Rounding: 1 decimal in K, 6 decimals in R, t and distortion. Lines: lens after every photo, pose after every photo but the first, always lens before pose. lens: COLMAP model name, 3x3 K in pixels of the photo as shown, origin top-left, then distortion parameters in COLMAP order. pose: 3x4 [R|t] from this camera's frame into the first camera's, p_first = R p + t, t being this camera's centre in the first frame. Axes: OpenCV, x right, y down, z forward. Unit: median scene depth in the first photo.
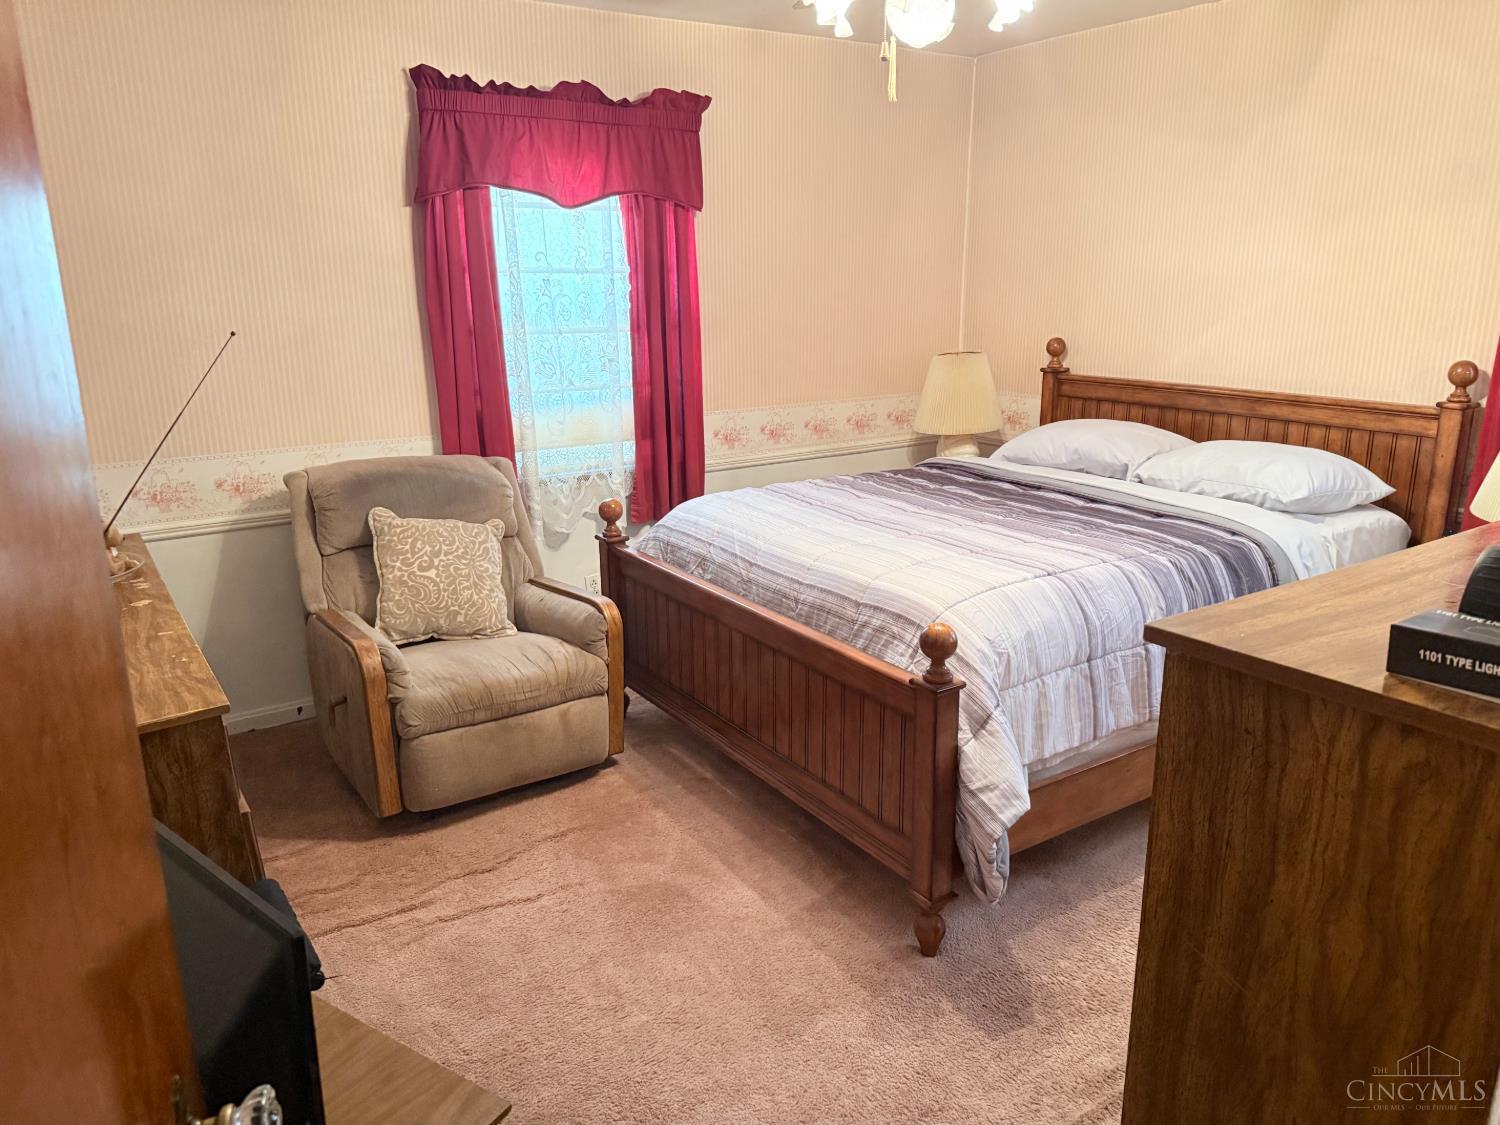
lens RADIAL K [[1071.5, 0, 750.0], [0, 1071.5, 562.5], [0, 0, 1]] dist [-0.011566, -0.005689]
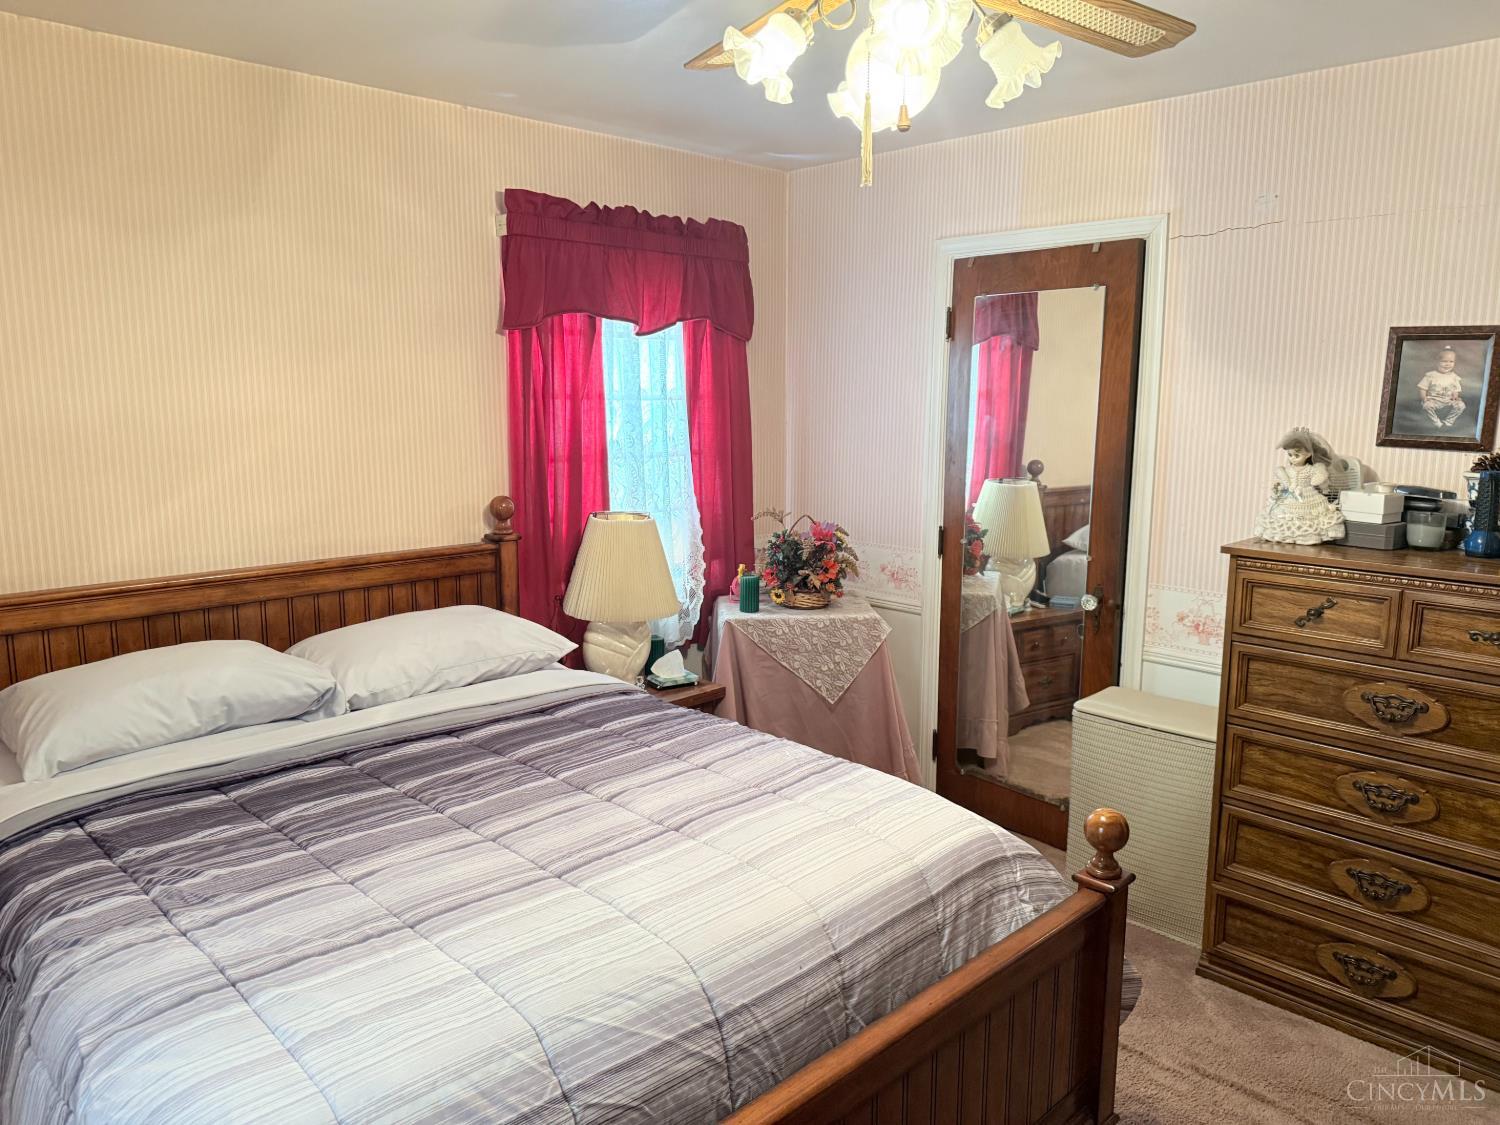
lens RADIAL K [[1071.5, 0, 750.0], [0, 1071.5, 562.5], [0, 0, 1]] dist [-0.011566, -0.005689]
pose [[-0.200093, -0.131506, 0.970912, -0.366881], [0.267405, 0.946001, 0.183240, -0.231966], [-0.942580, 0.296291, -0.154123, 0.875251]]
